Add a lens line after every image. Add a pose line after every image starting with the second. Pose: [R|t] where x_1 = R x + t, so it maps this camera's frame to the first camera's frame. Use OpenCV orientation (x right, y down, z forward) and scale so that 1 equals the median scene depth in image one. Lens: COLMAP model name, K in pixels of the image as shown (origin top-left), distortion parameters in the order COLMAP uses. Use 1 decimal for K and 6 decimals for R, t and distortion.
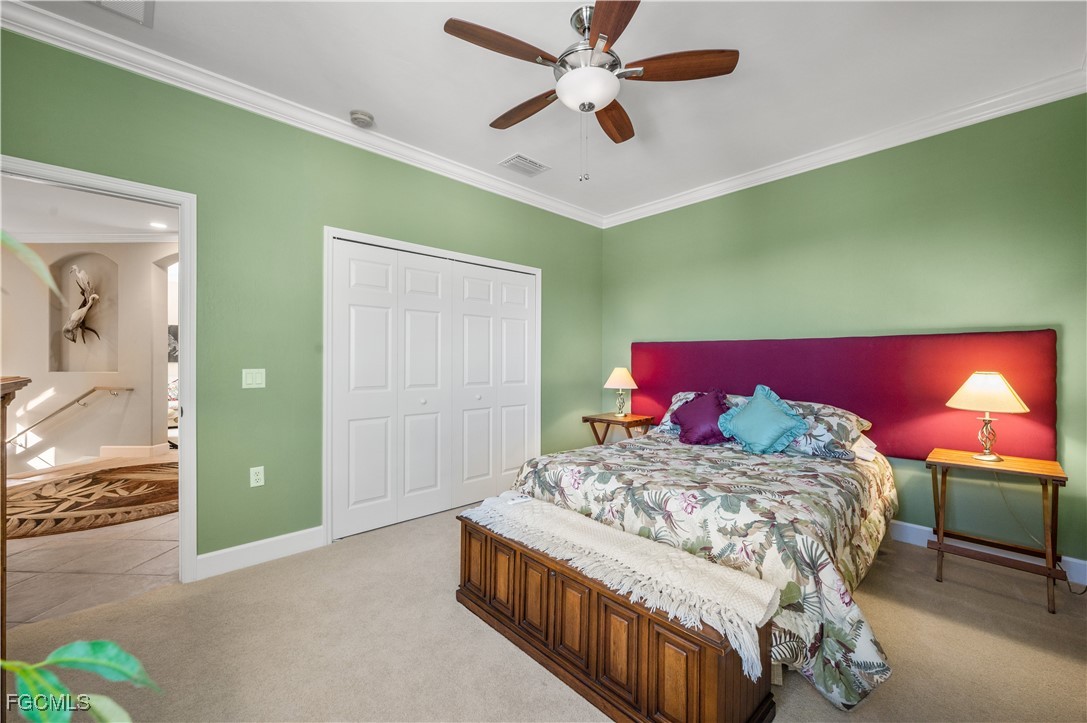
lens RADIAL K [[432.4, 0, 549.4], [0, 432.4, 362.6], [0, 0, 1]] dist [-0.002321, -0.000259]
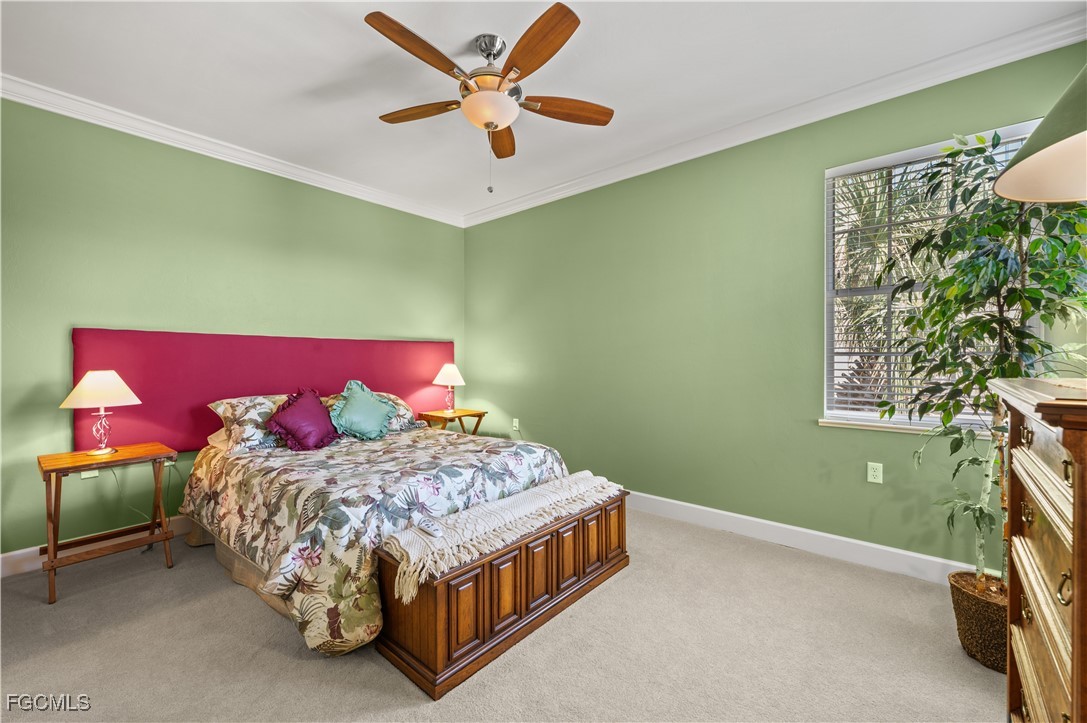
lens RADIAL K [[432.4, 0, 547.6], [0, 432.4, 363.5], [0, 0, 1]] dist [-0.002321, -0.000259]
pose [[-0.111327, -0.017481, 0.993630, -0.917909], [0.003713, 0.999831, 0.018006, -0.011983], [-0.993777, 0.005694, -0.111243, 0.883754]]
